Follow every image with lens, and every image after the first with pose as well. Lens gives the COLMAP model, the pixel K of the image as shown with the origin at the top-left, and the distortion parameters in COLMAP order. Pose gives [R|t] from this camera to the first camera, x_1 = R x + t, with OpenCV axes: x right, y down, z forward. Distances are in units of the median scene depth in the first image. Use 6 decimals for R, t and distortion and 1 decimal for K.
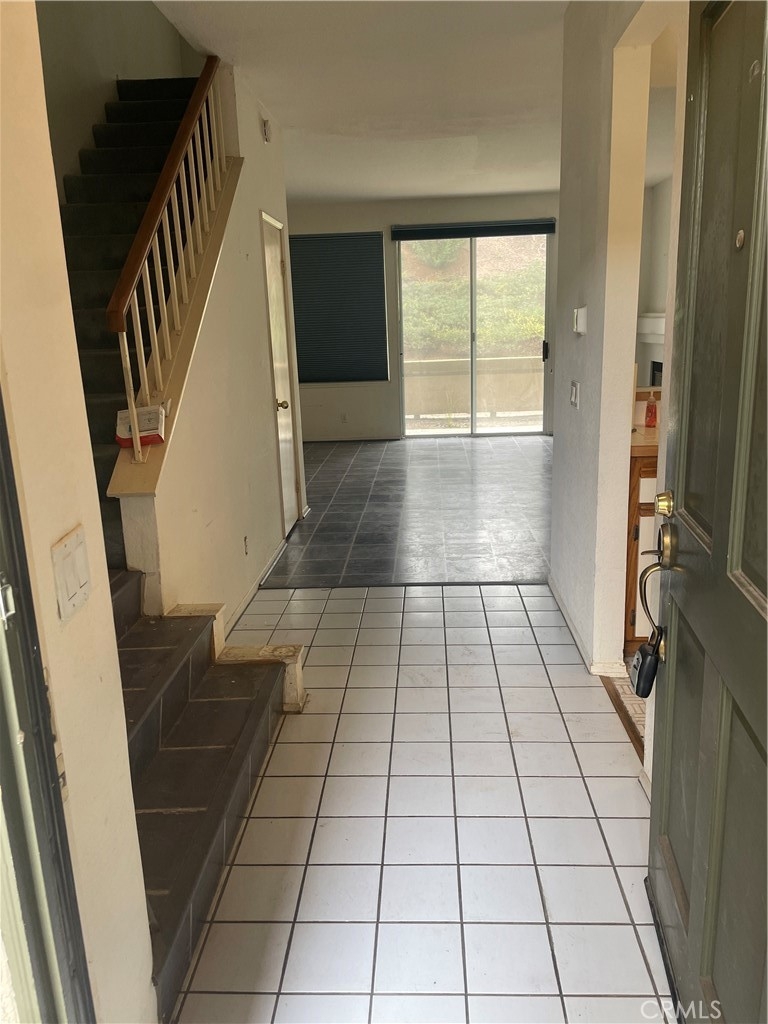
lens RADIAL K [[784.4, 0, 384.0], [0, 784.4, 512.0], [0, 0, 1]] dist [0.054723, -0.005545]
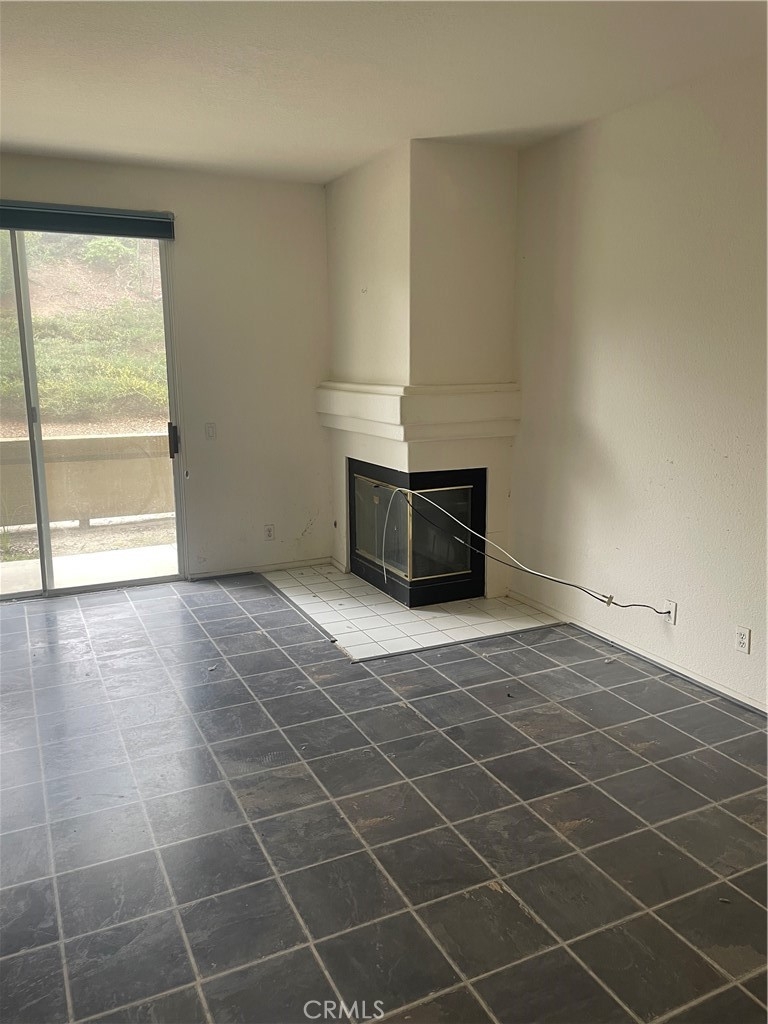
lens RADIAL K [[784.4, 0, 384.0], [0, 784.4, 512.0], [0, 0, 1]] dist [0.054723, -0.005545]
pose [[0.876843, -0.060090, 0.477007, 0.059754], [0.087349, 0.995557, -0.035153, -0.115136], [-0.472775, 0.072490, 0.878196, 0.412348]]
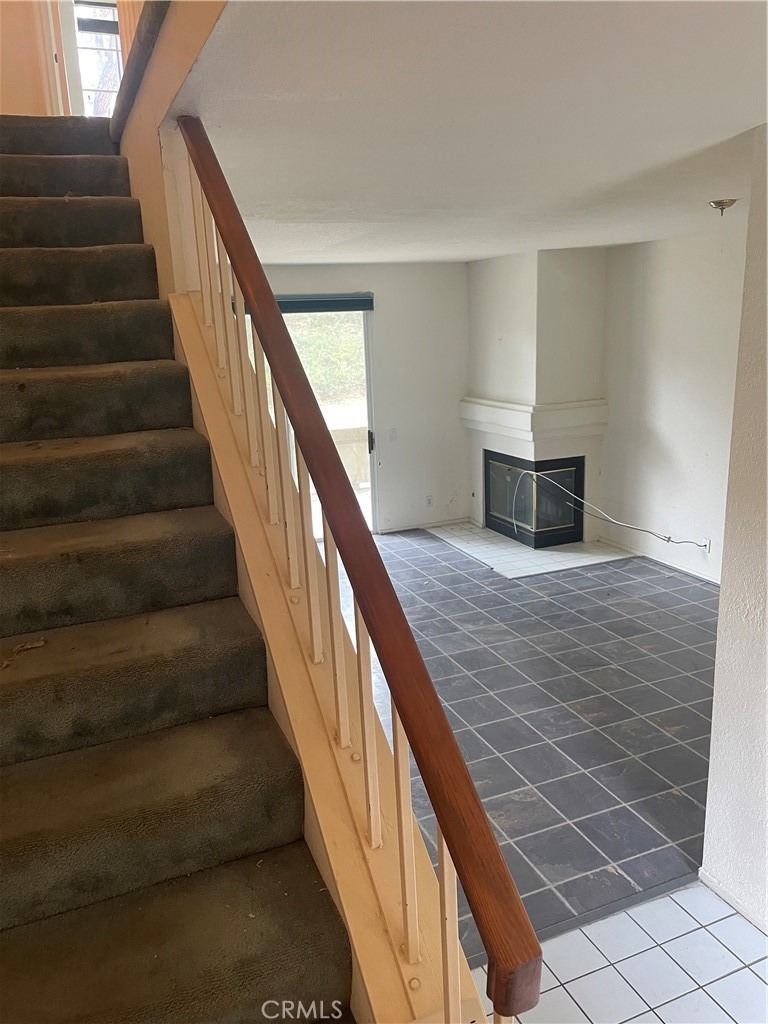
lens RADIAL K [[784.4, 0, 384.0], [0, 784.4, 512.0], [0, 0, 1]] dist [0.054723, -0.005545]
pose [[0.905287, -0.097916, 0.413362, -0.148231], [0.105829, 0.994377, 0.003773, -0.125305], [-0.411407, 0.040330, 0.910559, 0.197837]]
